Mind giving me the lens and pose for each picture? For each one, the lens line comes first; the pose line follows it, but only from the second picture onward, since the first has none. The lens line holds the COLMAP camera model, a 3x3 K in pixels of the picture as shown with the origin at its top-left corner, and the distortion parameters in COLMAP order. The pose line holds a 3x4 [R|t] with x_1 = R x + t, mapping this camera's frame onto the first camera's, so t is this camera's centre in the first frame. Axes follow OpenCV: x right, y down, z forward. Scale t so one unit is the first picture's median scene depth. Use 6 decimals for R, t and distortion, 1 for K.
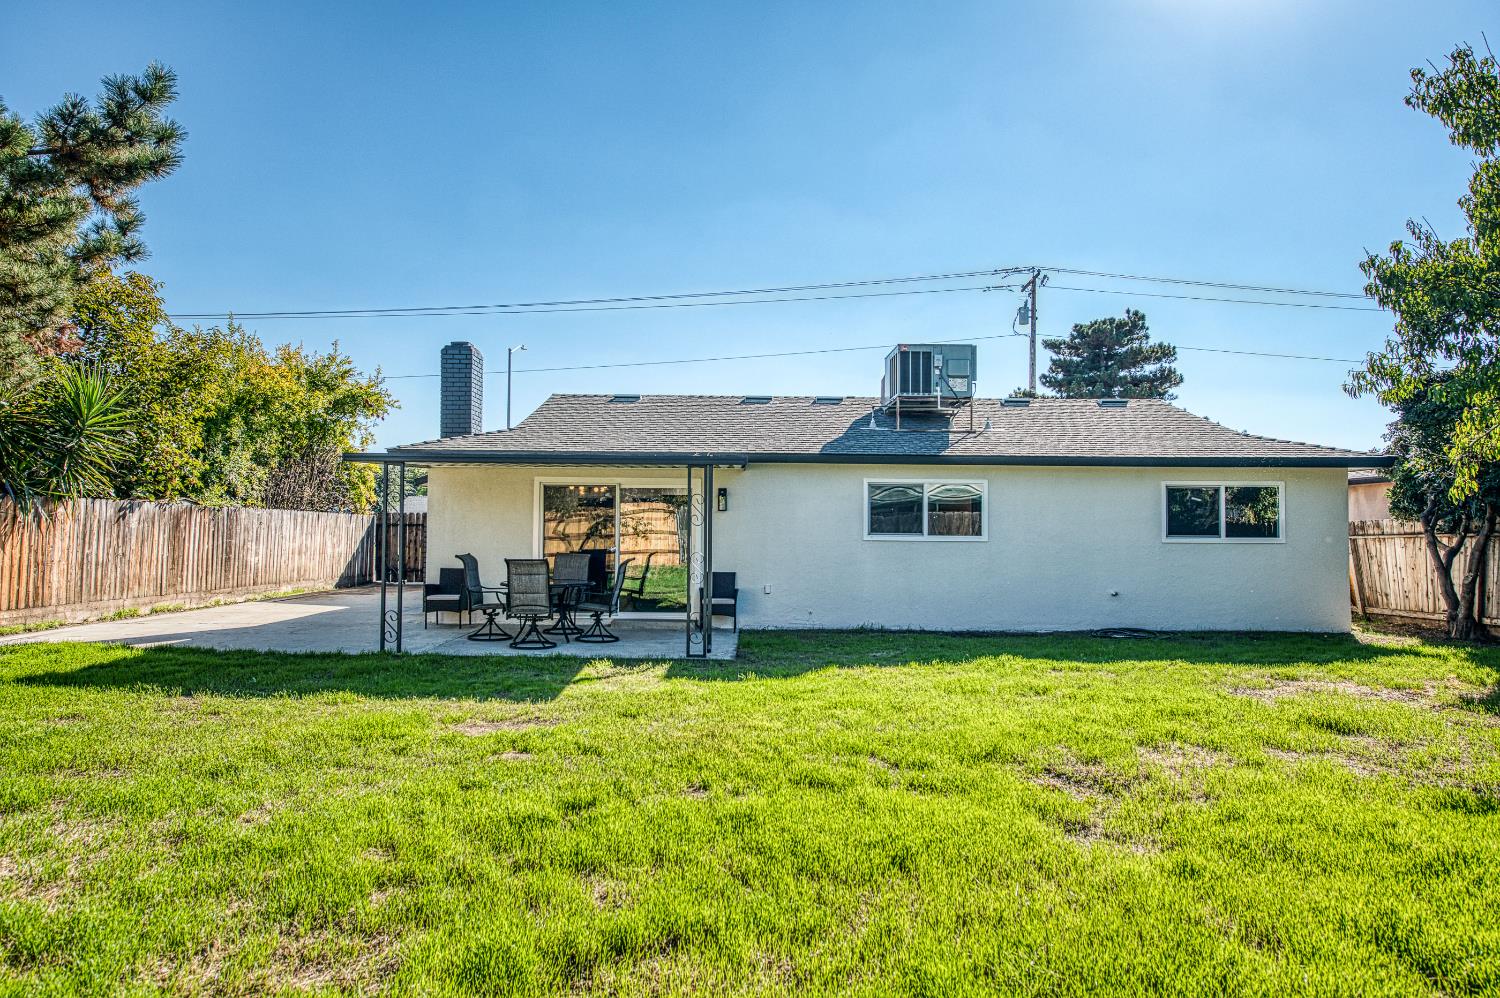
lens RADIAL K [[957.3, 0, 714.3], [0, 957.3, 492.7], [0, 0, 1]] dist [-0.018574, 0.007465]
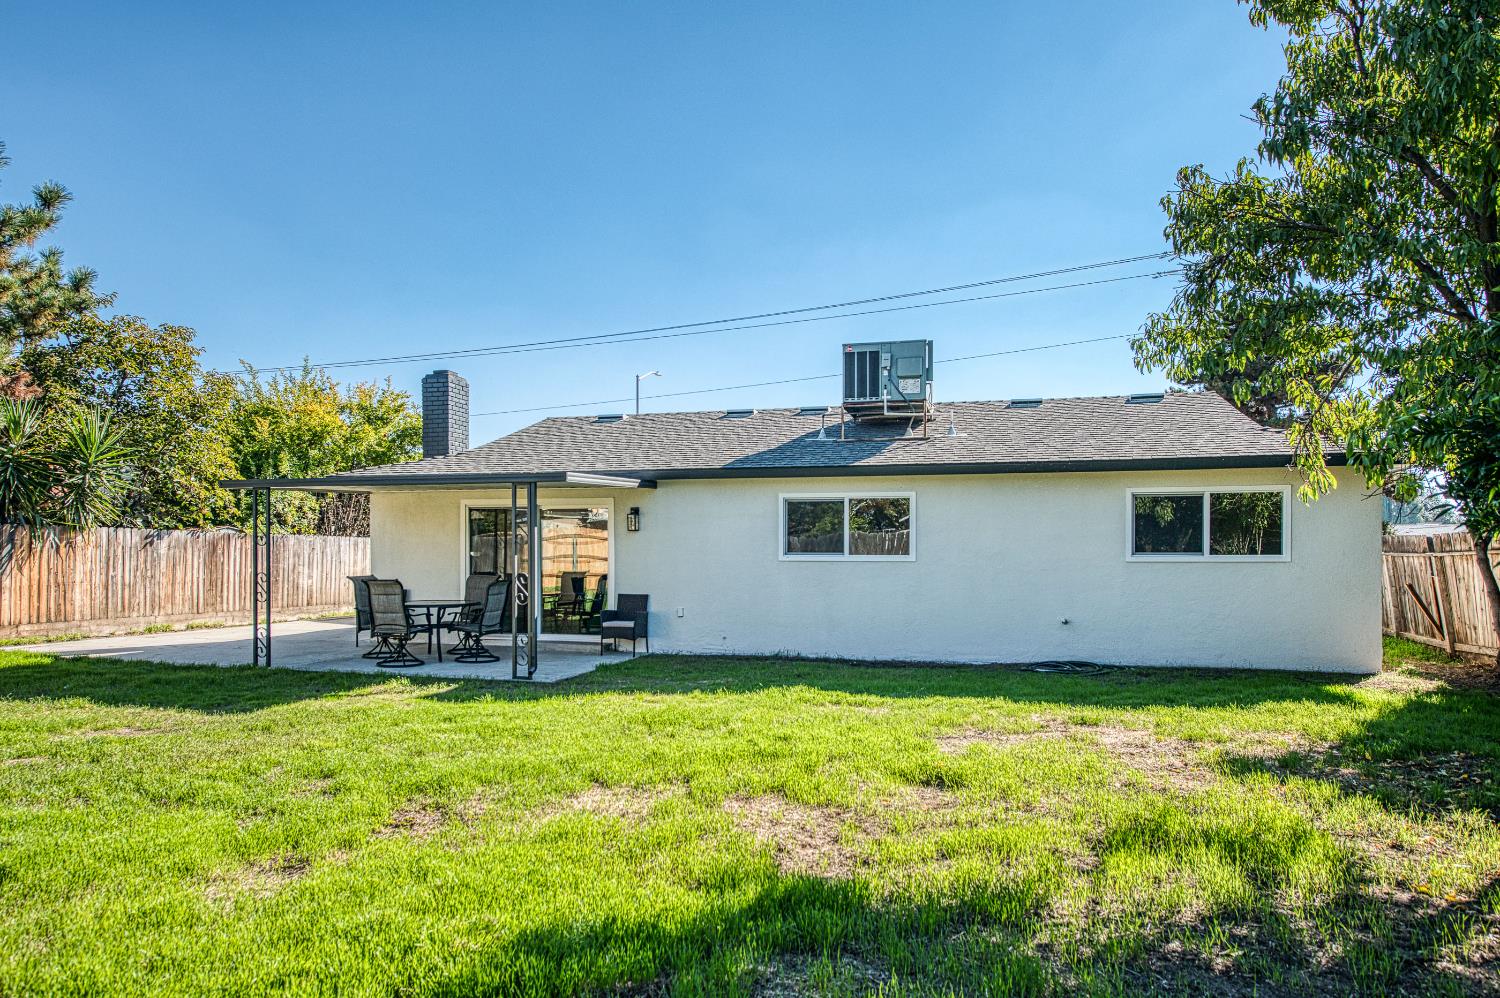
lens RADIAL K [[957.3, 0, 719.2], [0, 957.3, 573.8], [0, 0, 1]] dist [-0.018574, 0.007465]
pose [[0.963162, -0.001304, -0.268917, 0.348339], [0.016940, 0.998297, 0.055830, 0.009545], [0.268386, -0.058329, 0.961544, 0.091054]]
